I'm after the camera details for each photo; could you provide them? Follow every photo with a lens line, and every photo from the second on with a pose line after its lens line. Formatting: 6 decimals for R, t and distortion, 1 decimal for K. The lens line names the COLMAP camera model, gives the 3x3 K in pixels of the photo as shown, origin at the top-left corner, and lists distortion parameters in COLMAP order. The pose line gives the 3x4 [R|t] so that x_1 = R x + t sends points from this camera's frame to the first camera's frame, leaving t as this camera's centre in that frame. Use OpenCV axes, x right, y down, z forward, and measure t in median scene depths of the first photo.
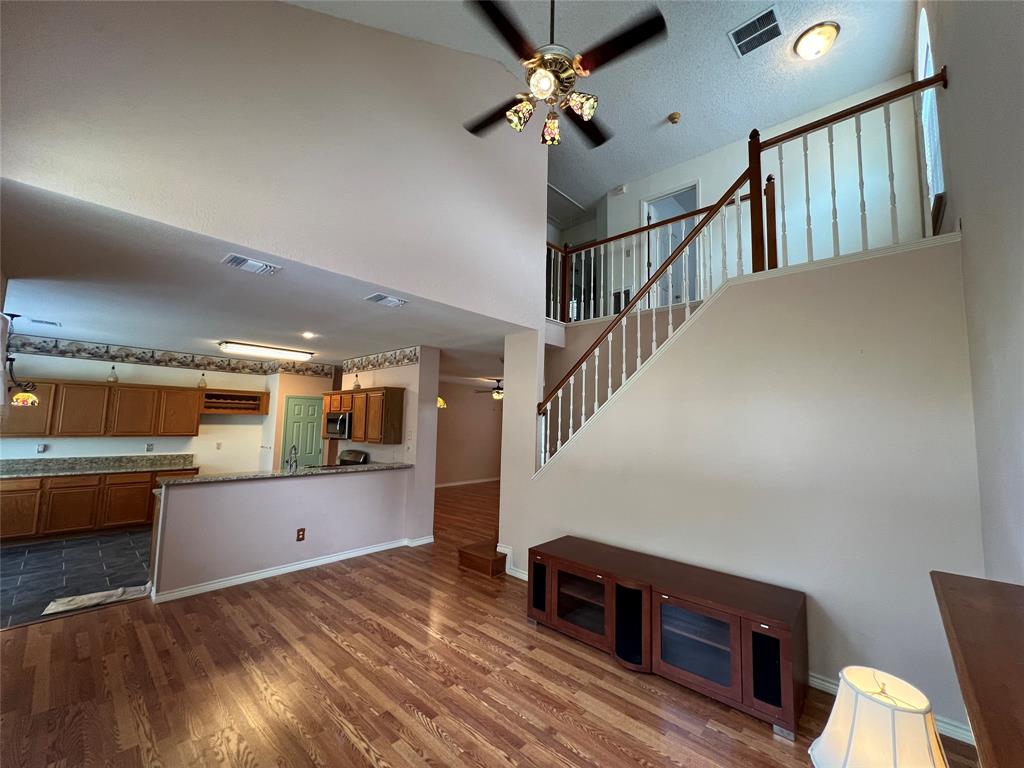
lens RADIAL K [[409.7, 0, 513.0], [0, 409.7, 385.8], [0, 0, 1]] dist [-0.002803, 0.001132]
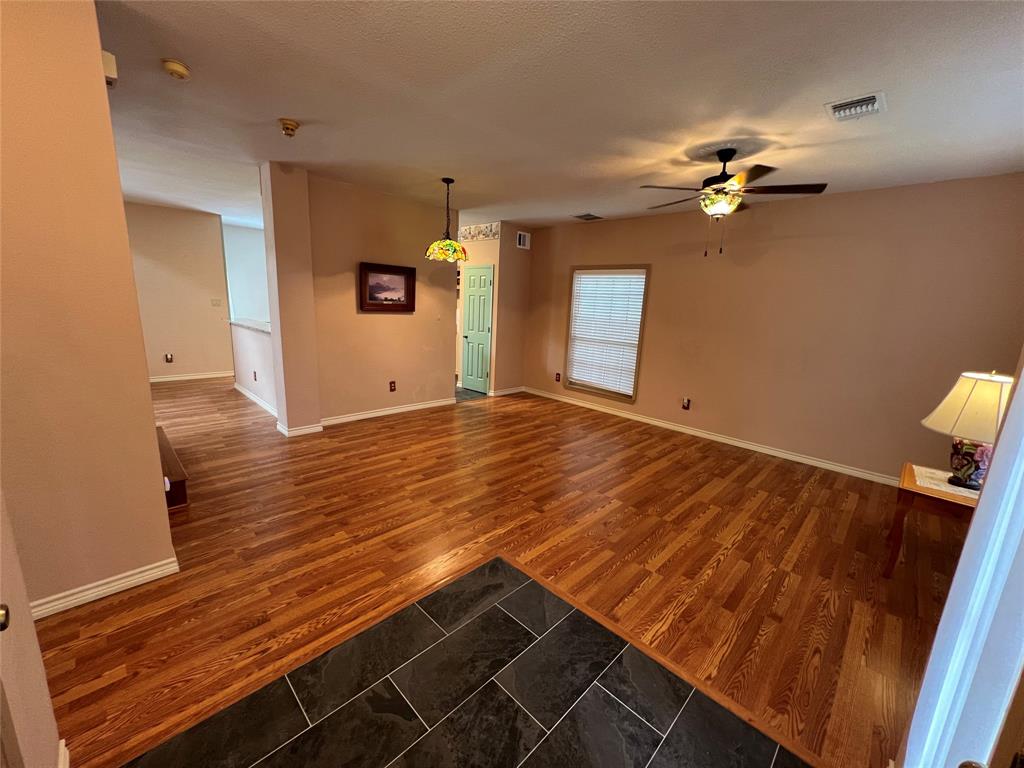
lens RADIAL K [[409.7, 0, 511.6], [0, 409.7, 386.1], [0, 0, 1]] dist [-0.002803, 0.001132]
pose [[-0.039964, 0.177954, -0.983227, 0.525921], [0.044463, 0.983355, 0.176170, 0.169268], [0.998211, -0.036677, -0.047211, 1.454925]]
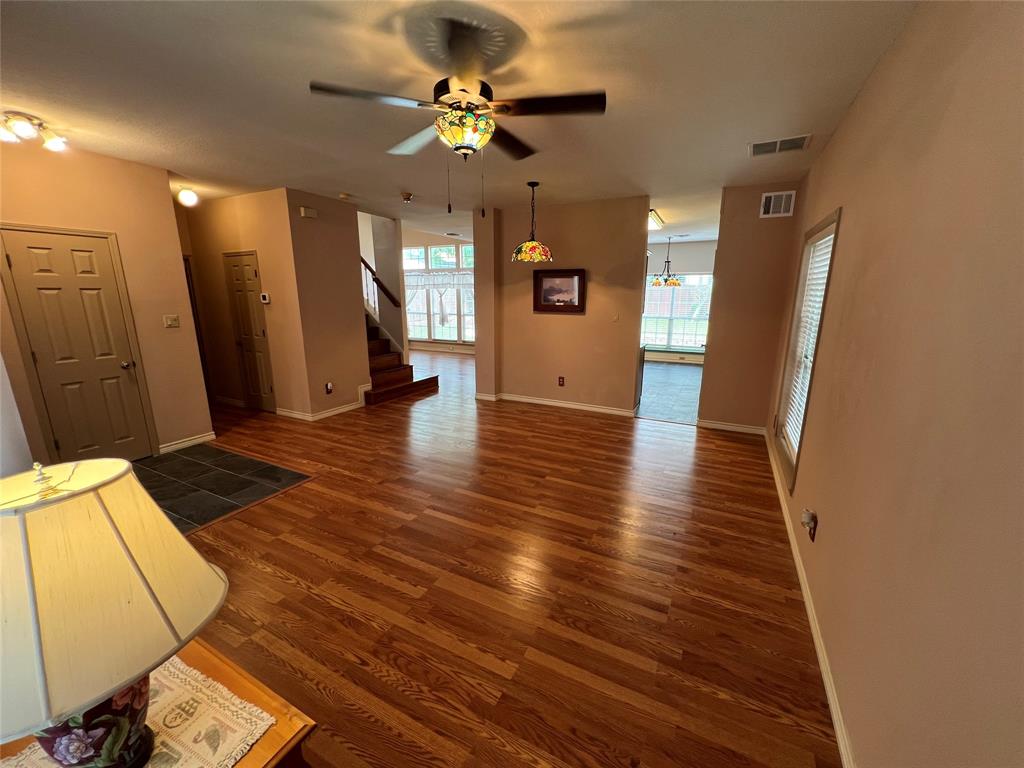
lens RADIAL K [[409.7, 0, 512.5], [0, 409.7, 383.4], [0, 0, 1]] dist [-0.002803, 0.001132]
pose [[-0.965113, 0.031043, -0.259986, -0.005473], [-0.001007, 0.992499, 0.122246, 0.204266], [0.261831, 0.118243, -0.957843, 2.076030]]
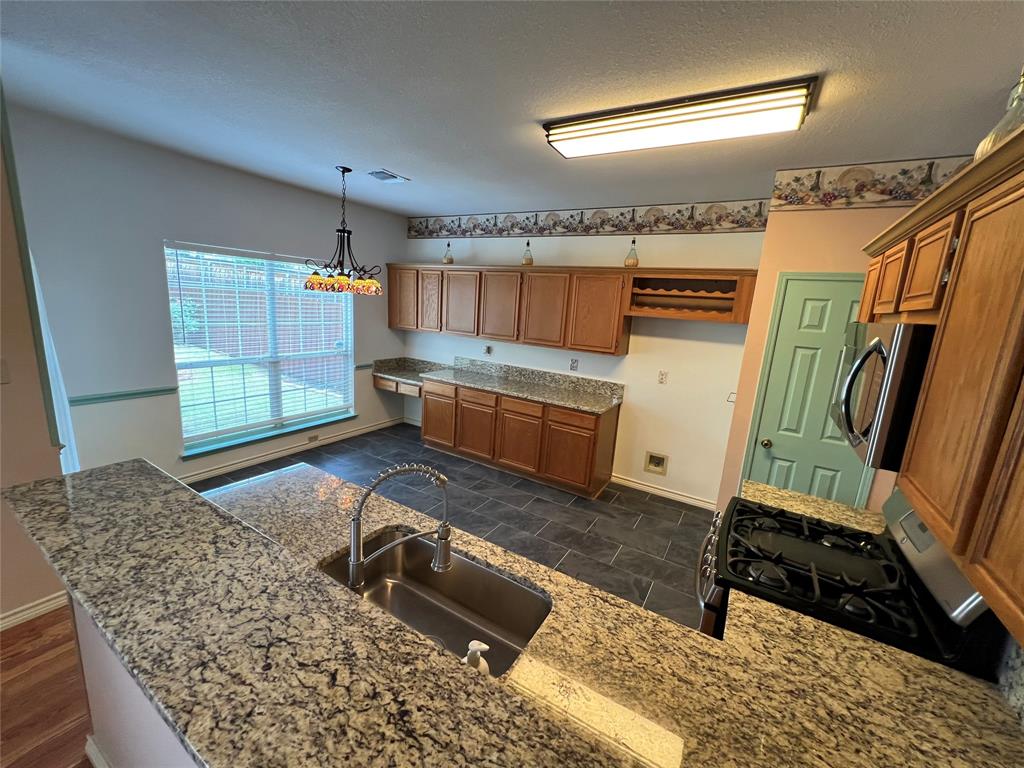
lens RADIAL K [[409.7, 0, 513.6], [0, 409.7, 385.5], [0, 0, 1]] dist [-0.002803, 0.001132]
pose [[0.197355, 0.186530, -0.962423, -0.287651], [0.025636, 0.980414, 0.195274, 0.057345], [0.979997, -0.063211, 0.188708, 0.873528]]
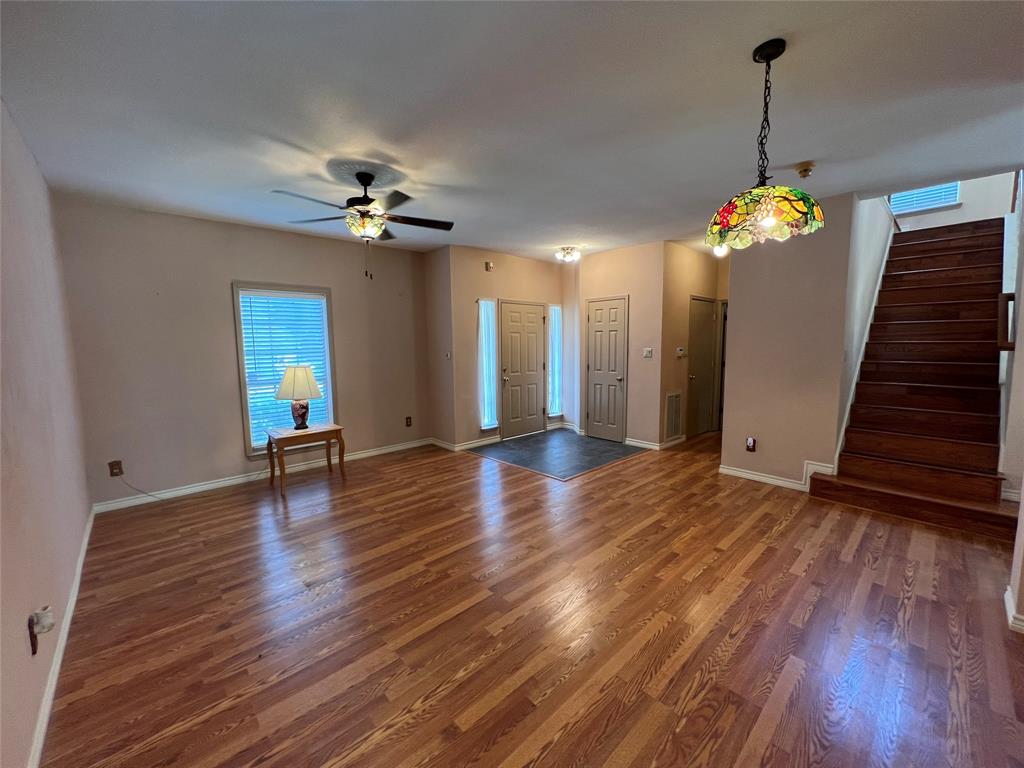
lens RADIAL K [[409.7, 0, 513.6], [0, 409.7, 384.1], [0, 0, 1]] dist [-0.002803, 0.001132]
pose [[0.078462, -0.125141, 0.989032, -0.602213], [-0.079598, 0.988136, 0.131343, 0.156635], [-0.993734, -0.089030, 0.067570, 1.470145]]
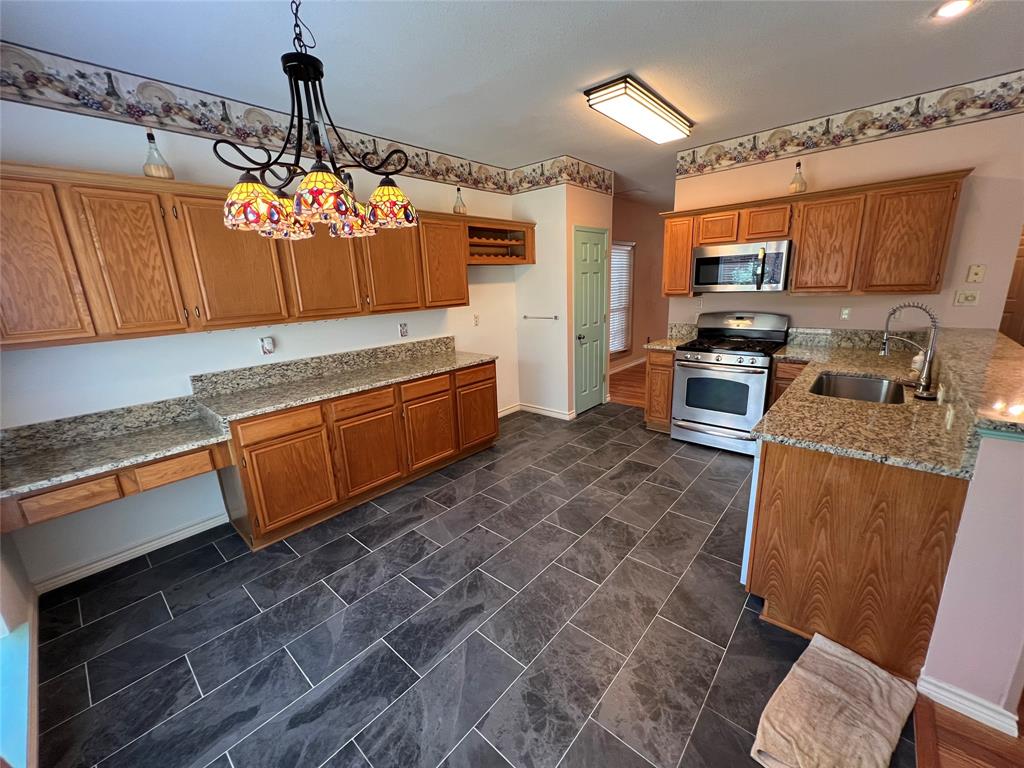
lens RADIAL K [[409.7, 0, 513.6], [0, 409.7, 385.6], [0, 0, 1]] dist [-0.002803, 0.001132]
pose [[0.997897, -0.064746, 0.003165, -0.836600], [0.059979, 0.940738, 0.333787, 0.047666], [-0.024589, -0.332895, 0.942643, 0.484096]]
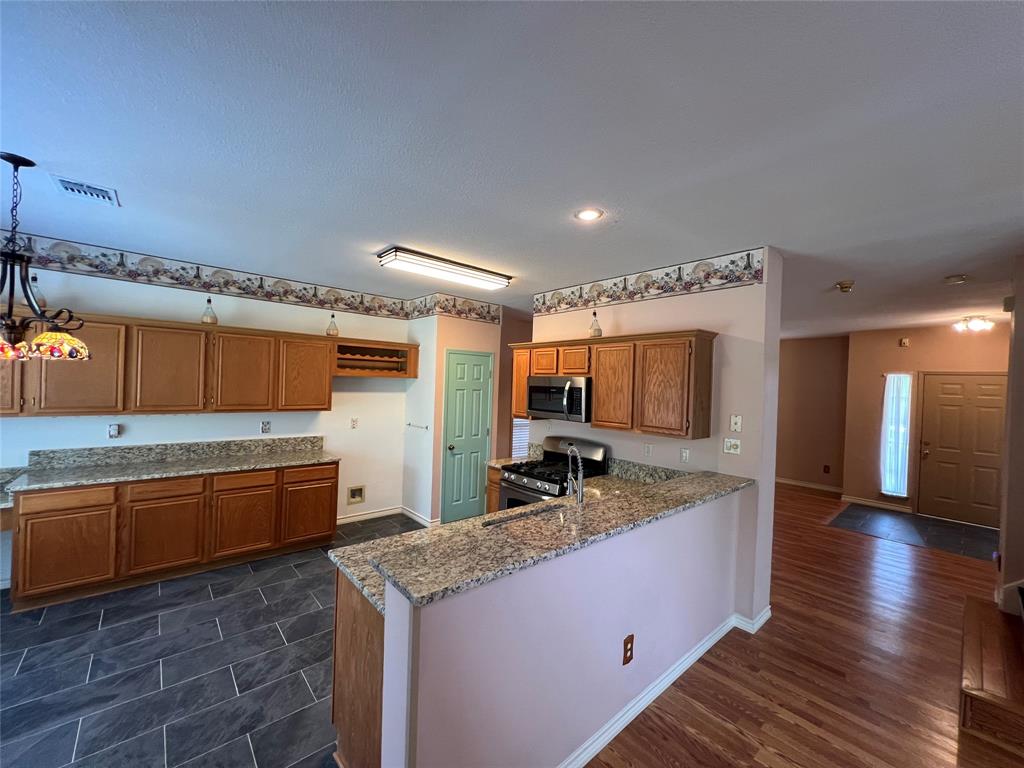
lens RADIAL K [[409.7, 0, 513.0], [0, 409.7, 386.3], [0, 0, 1]] dist [-0.002803, 0.001132]
pose [[0.994042, 0.013476, -0.108164, -0.478811], [-0.003063, 0.995390, 0.095864, 0.024499], [0.108958, -0.094962, 0.989500, 0.451603]]
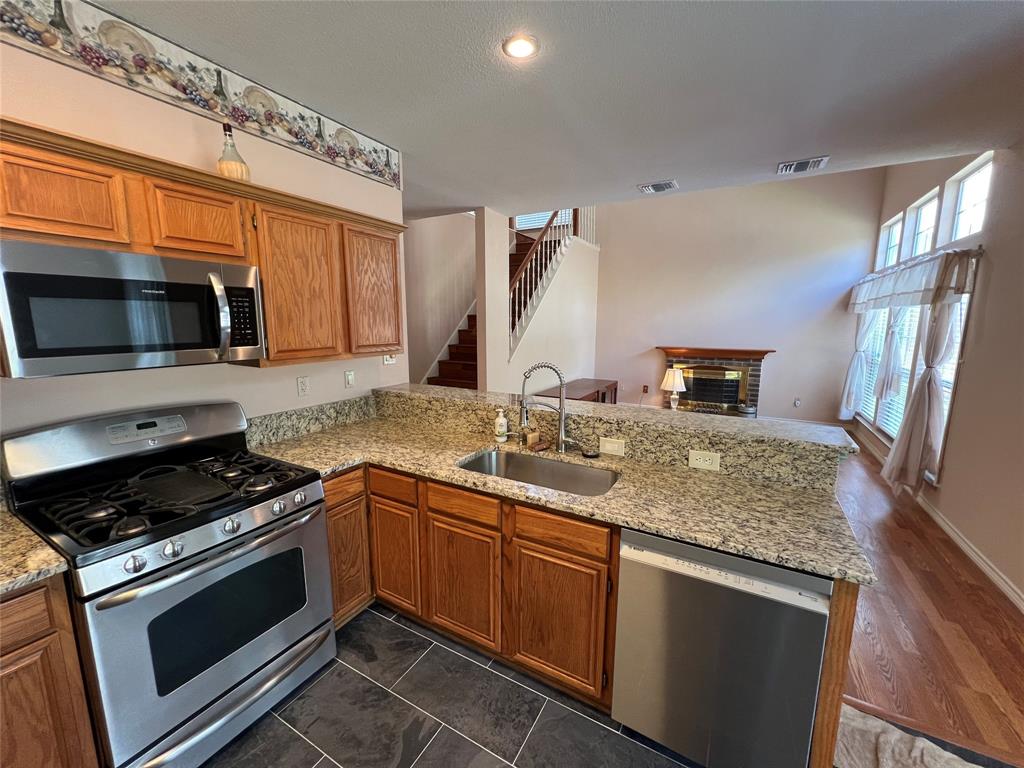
lens RADIAL K [[409.7, 0, 515.1], [0, 409.7, 383.9], [0, 0, 1]] dist [-0.002803, 0.001132]
pose [[-0.224620, -0.172485, 0.959059, -0.790253], [-0.096854, 0.983288, 0.154159, 0.090452], [-0.969621, -0.058262, -0.237572, 0.963261]]
